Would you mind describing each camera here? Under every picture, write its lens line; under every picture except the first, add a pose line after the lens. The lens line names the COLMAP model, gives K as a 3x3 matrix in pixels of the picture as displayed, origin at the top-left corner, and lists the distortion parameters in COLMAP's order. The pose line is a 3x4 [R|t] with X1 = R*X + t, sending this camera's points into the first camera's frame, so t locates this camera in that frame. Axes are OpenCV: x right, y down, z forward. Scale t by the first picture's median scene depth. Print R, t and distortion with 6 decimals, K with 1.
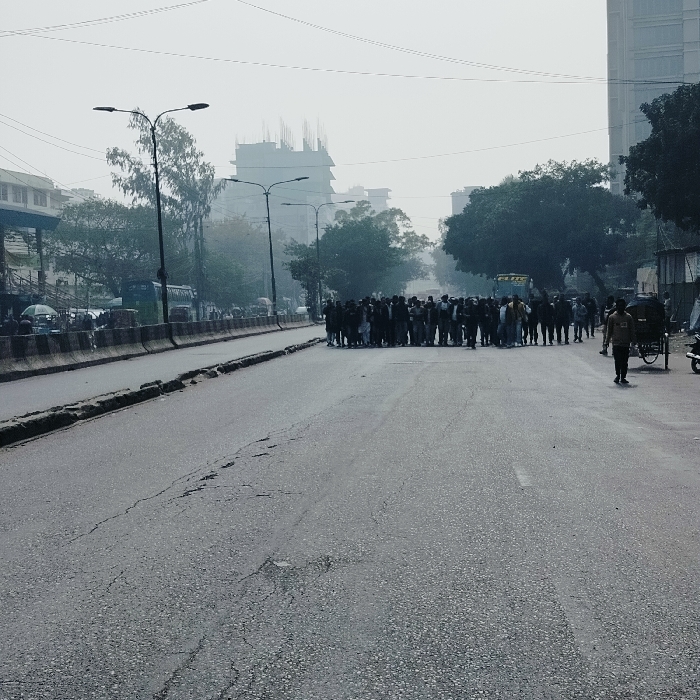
lens RADIAL K [[1639.1, 0, 350.0], [0, 1639.1, 350.0], [0, 0, 1]] dist [0.004796, -0.021514]
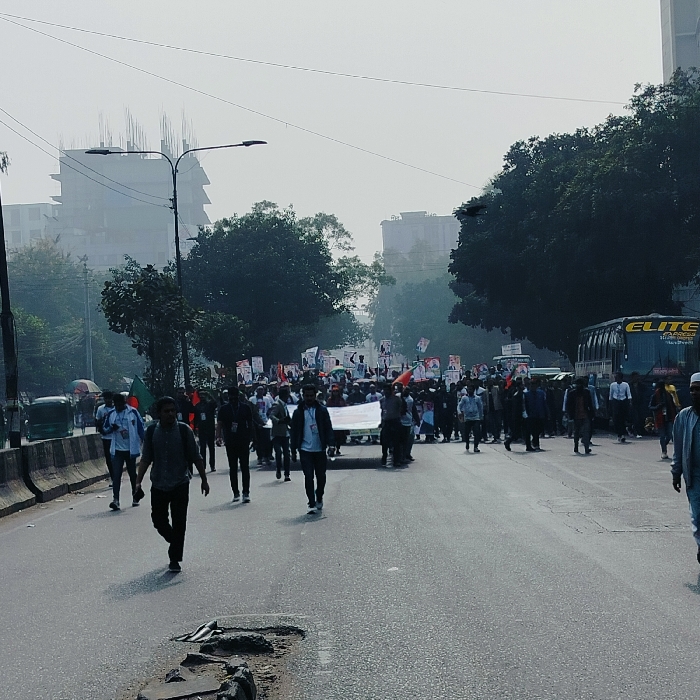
lens RADIAL K [[1644.1, 0, 350.0], [0, 1644.1, 350.0], [0, 0, 1]] dist [0.197801, -0.115747]
pose [[0.996960, -0.010982, 0.077139, -0.007205], [0.014681, 0.998761, -0.047546, -0.015632], [-0.076521, 0.048534, 0.995886, 0.480589]]
